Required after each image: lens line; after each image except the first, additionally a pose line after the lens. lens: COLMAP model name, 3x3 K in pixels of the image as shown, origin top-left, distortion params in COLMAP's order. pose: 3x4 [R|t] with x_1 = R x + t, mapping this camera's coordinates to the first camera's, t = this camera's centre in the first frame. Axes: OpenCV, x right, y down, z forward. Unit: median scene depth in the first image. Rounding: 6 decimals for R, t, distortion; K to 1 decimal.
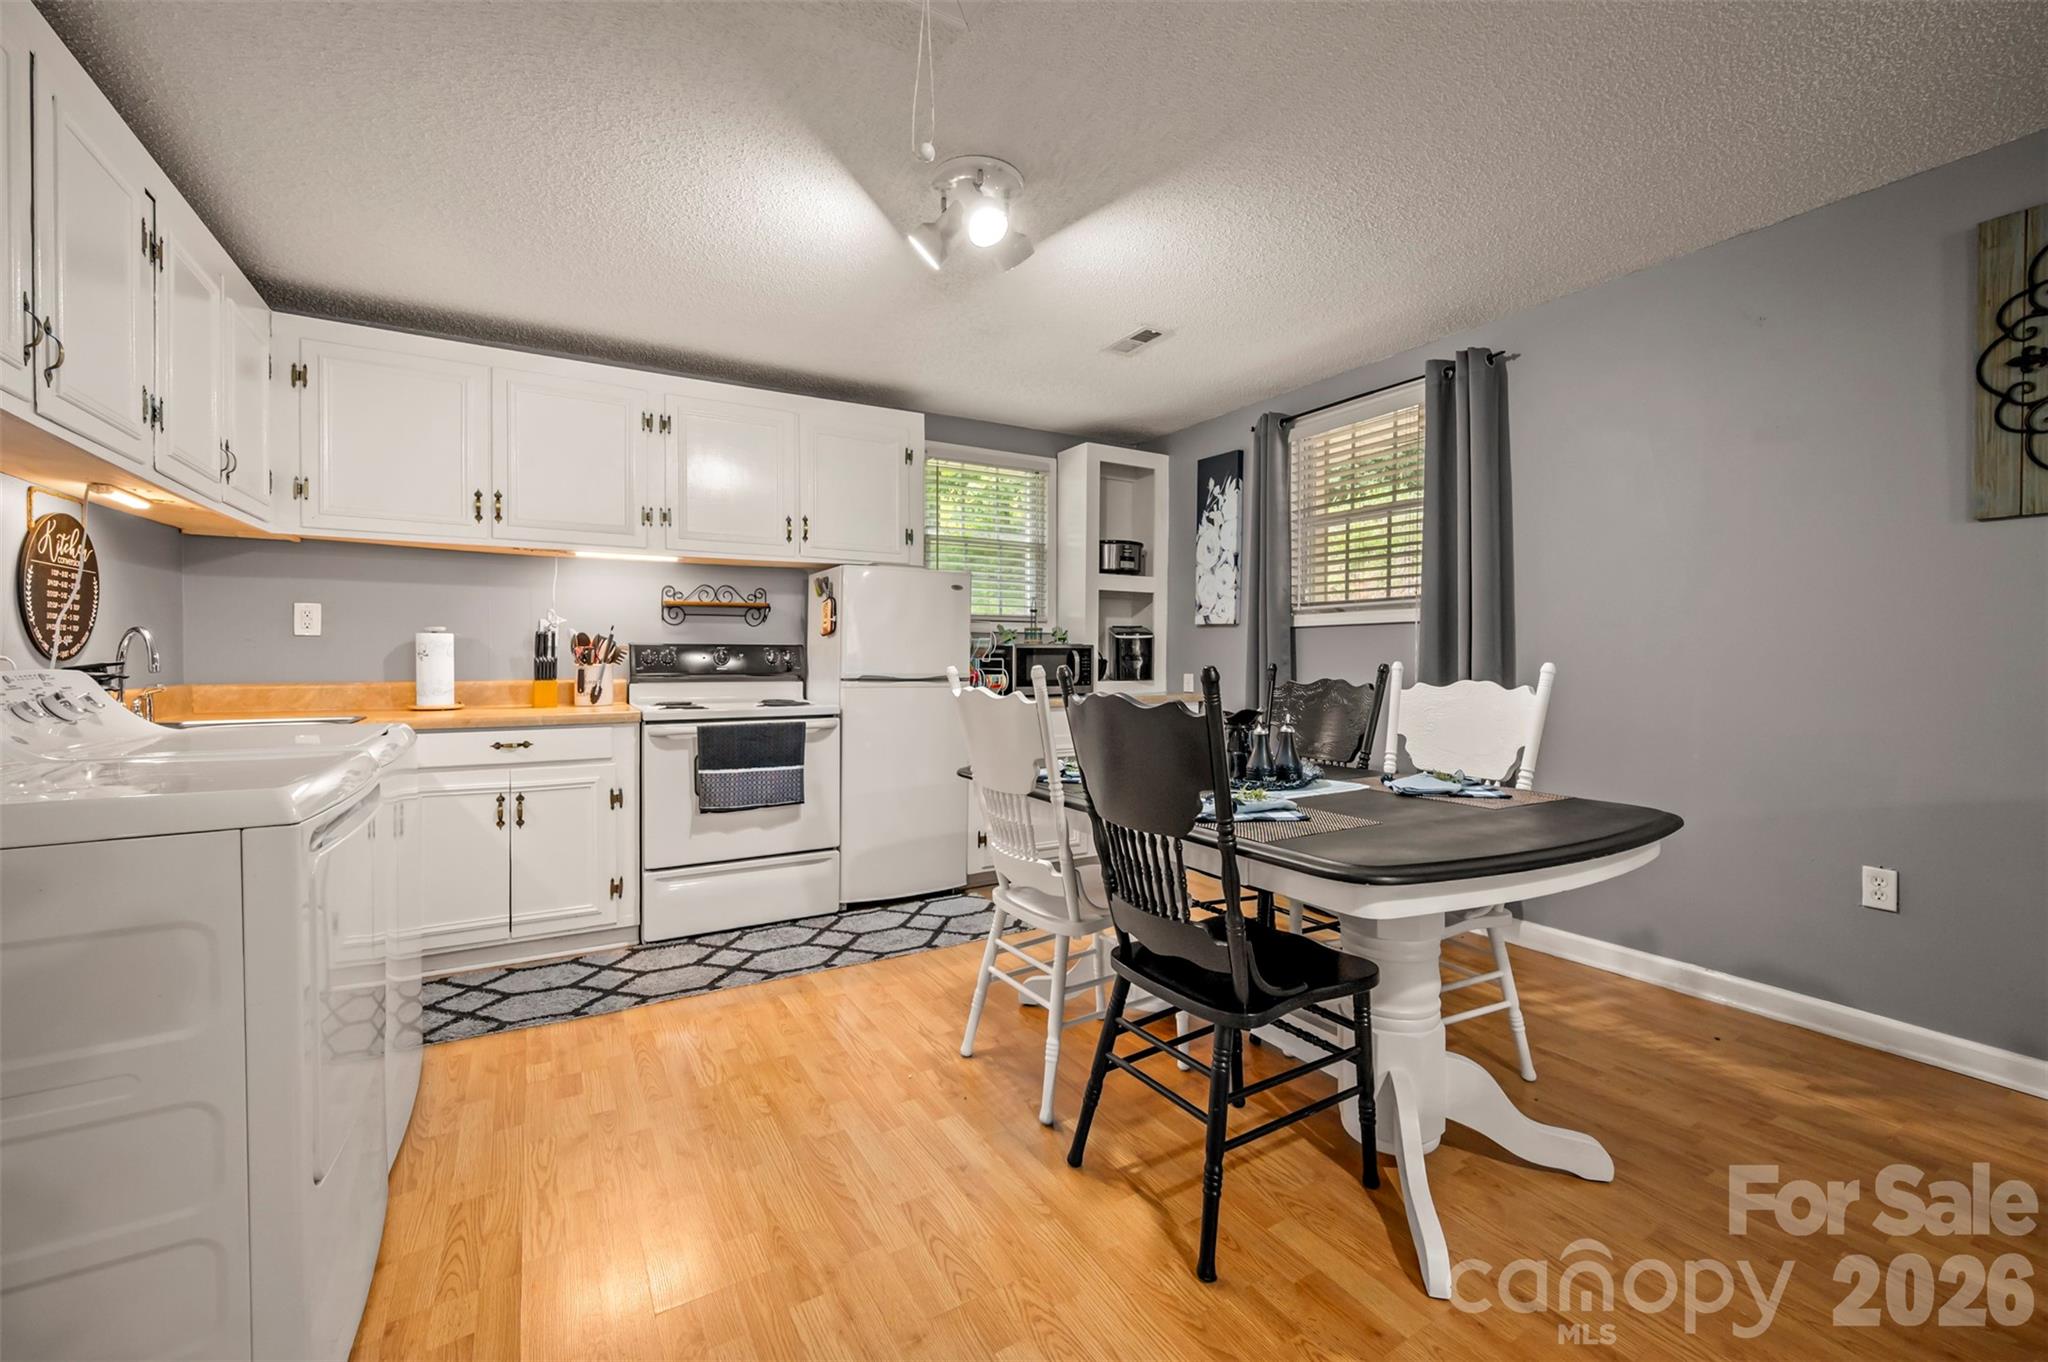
lens RADIAL K [[834.8, 0, 1020.7], [0, 834.8, 655.0], [0, 0, 1]] dist [0.014594, 0.000084]
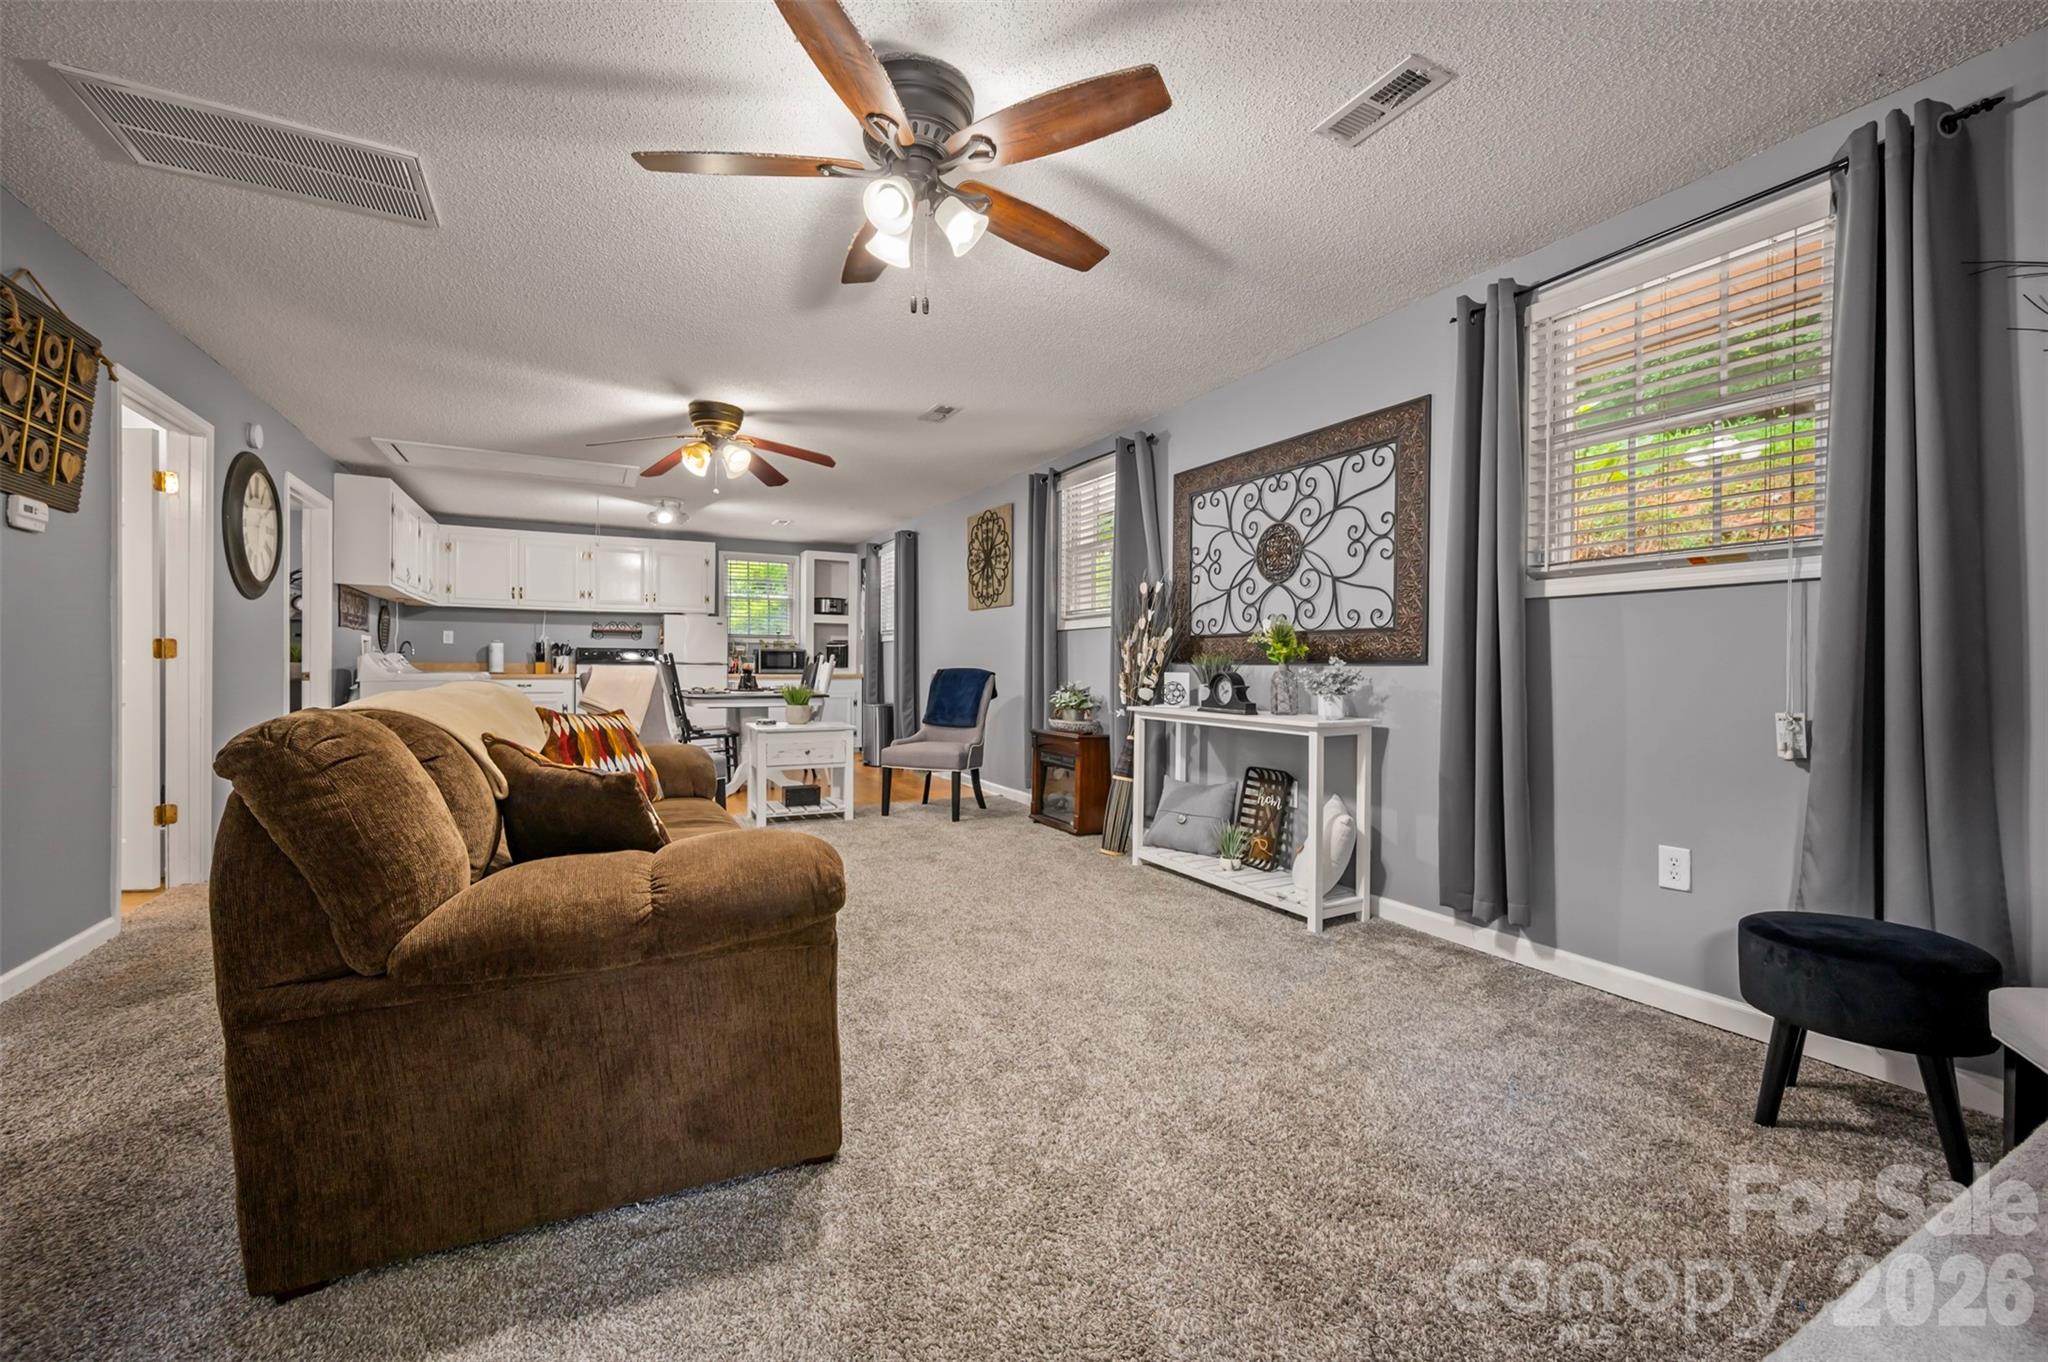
lens RADIAL K [[827.6, 0, 1029.9], [0, 827.6, 679.9], [0, 0, 1]] dist [-0.001173, -0.000128]
pose [[0.998926, 0.005433, -0.046019, 0.907605], [-0.004747, 0.999876, 0.015013, 0.036092], [0.046095, -0.014778, 0.998828, -1.258068]]
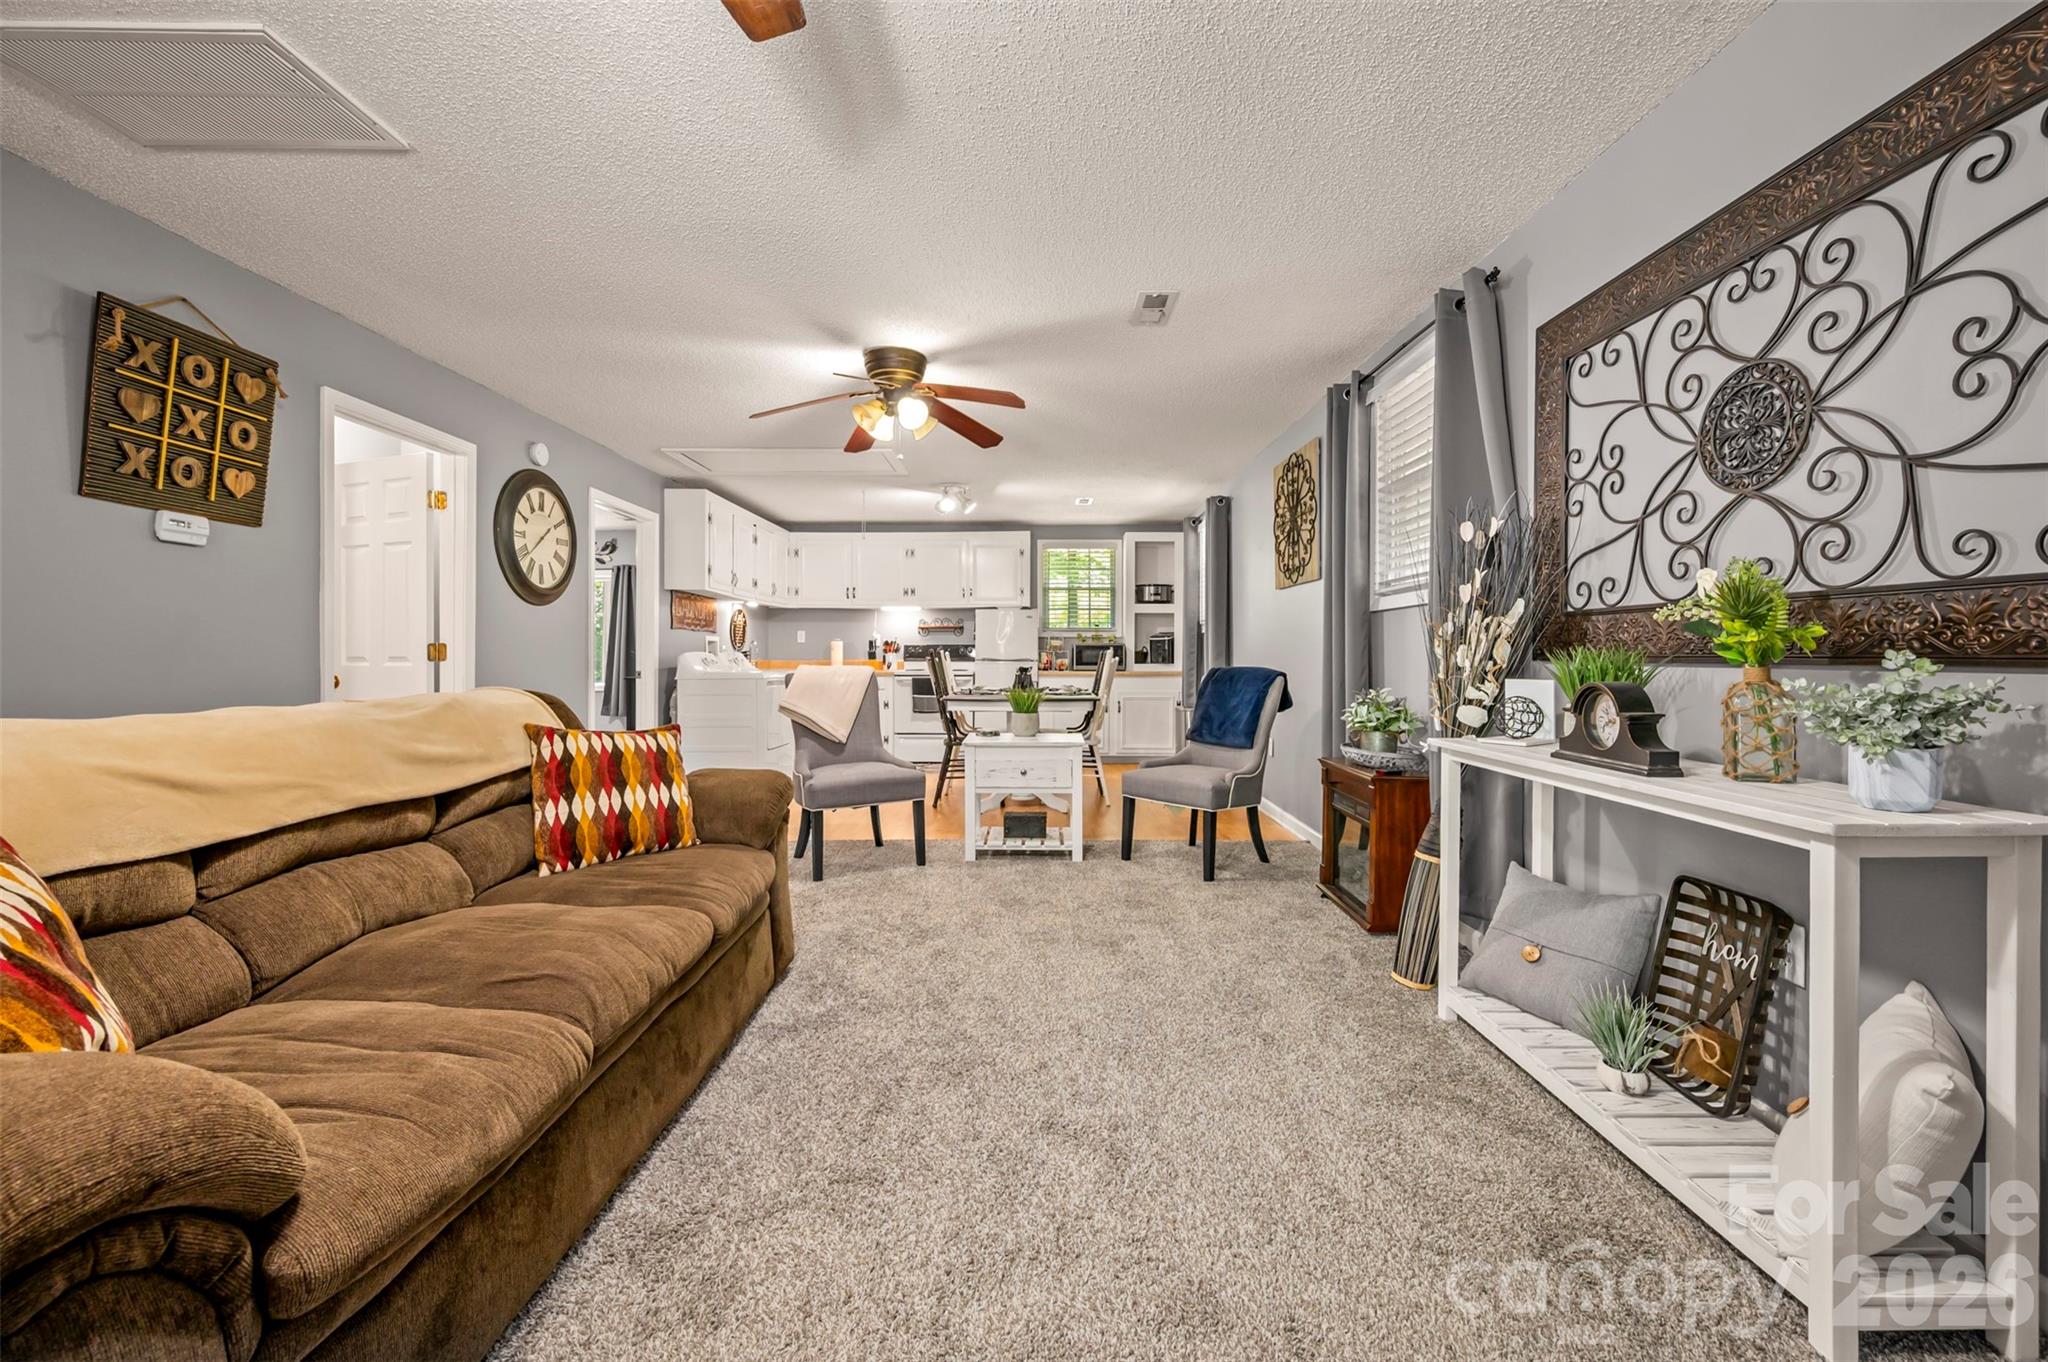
lens RADIAL K [[833.9, 0, 1032.5], [0, 833.9, 664.7], [0, 0, 1]] dist [-0.000807, 0.000124]
pose [[0.856668, 0.003520, -0.515855, 1.063301], [0.000110, 0.999975, 0.007005, 0.026457], [0.515867, -0.006058, 0.856647, -0.837301]]
